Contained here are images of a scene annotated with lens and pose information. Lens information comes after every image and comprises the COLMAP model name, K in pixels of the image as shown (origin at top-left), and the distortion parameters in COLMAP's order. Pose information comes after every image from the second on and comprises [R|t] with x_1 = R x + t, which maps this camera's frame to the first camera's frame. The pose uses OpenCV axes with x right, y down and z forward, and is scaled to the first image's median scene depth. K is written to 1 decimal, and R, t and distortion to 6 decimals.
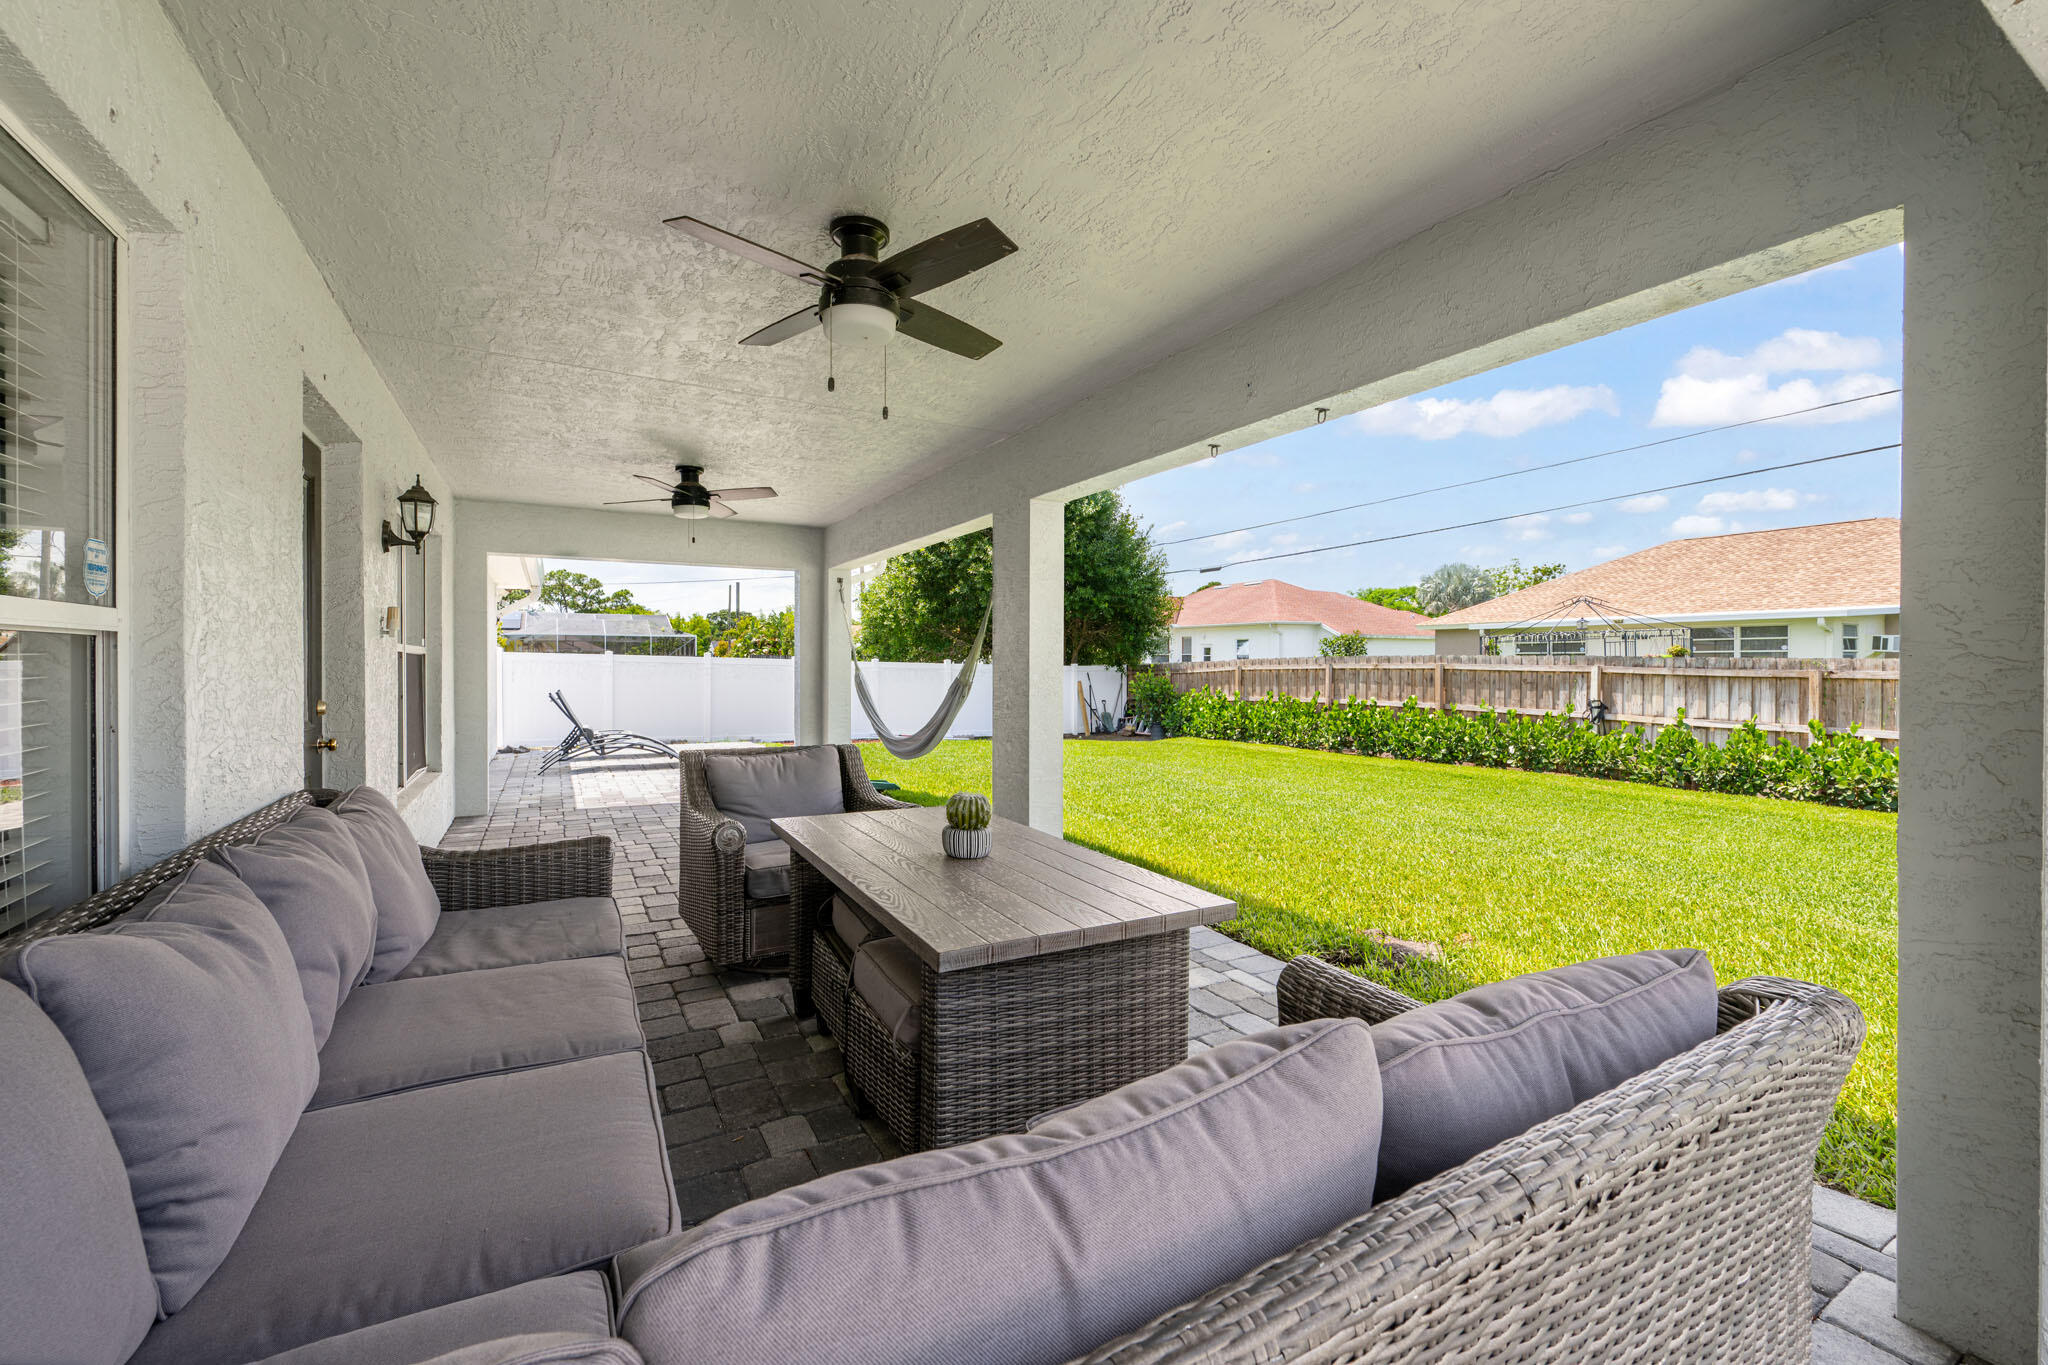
lens RADIAL K [[808.5, 0, 1035.7], [0, 808.5, 669.7], [0, 0, 1]] dist [0.002059, -0.000743]
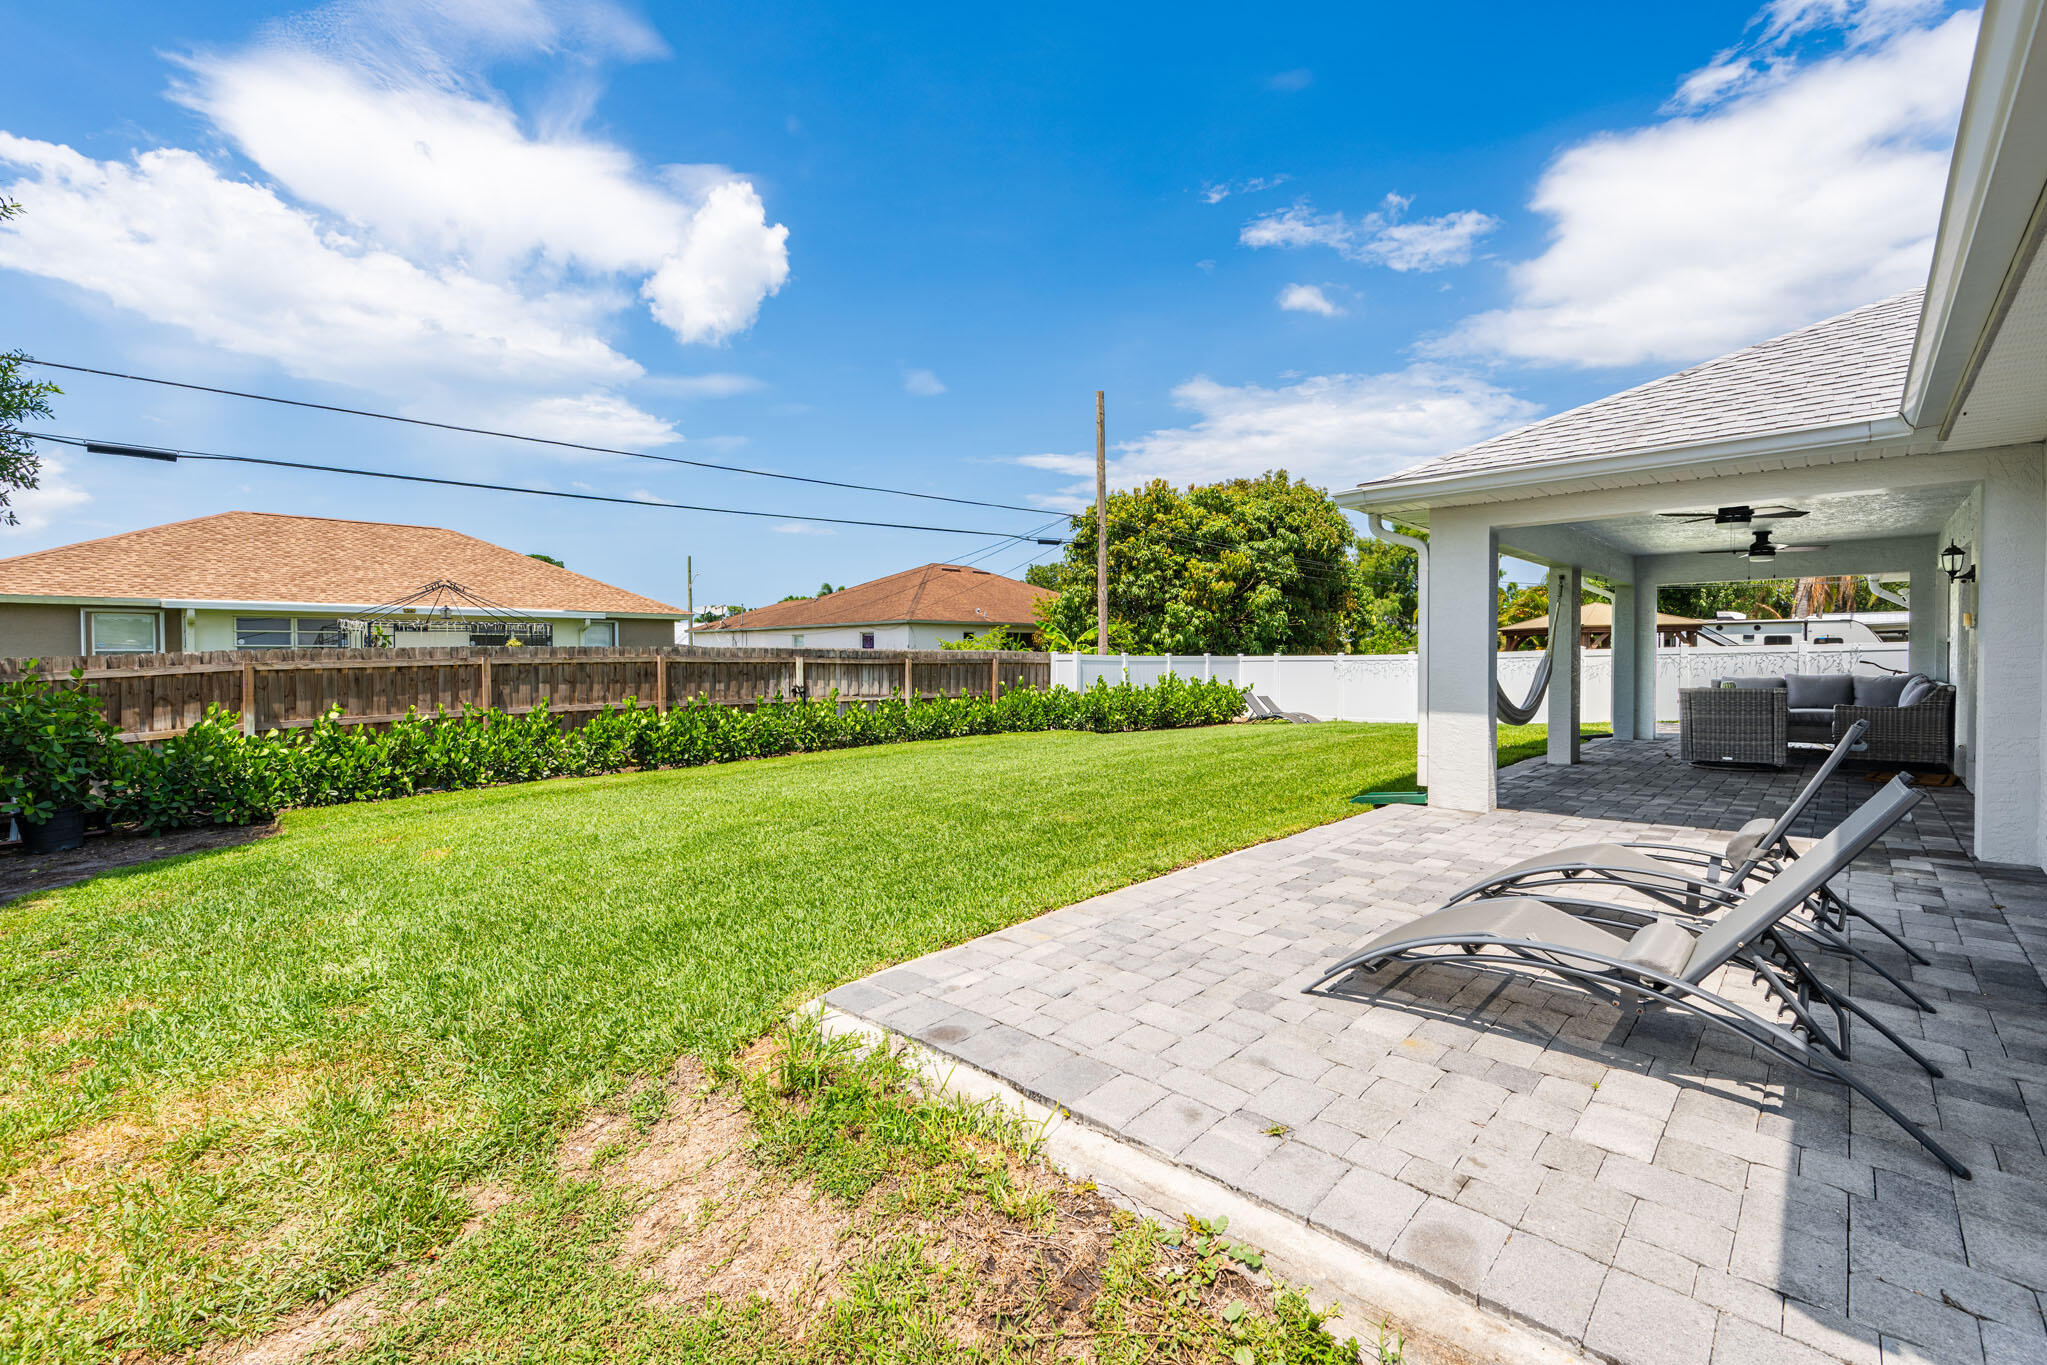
lens RADIAL K [[864.4, 0, 1034.4], [0, 864.4, 679.2], [0, 0, 1]] dist [-0.004124, 0.001151]
pose [[-0.290639, -0.023606, 0.956542, -0.569468], [0.012470, 0.999517, 0.028455, -0.004754], [-0.956752, 0.020198, -0.290204, 0.963522]]
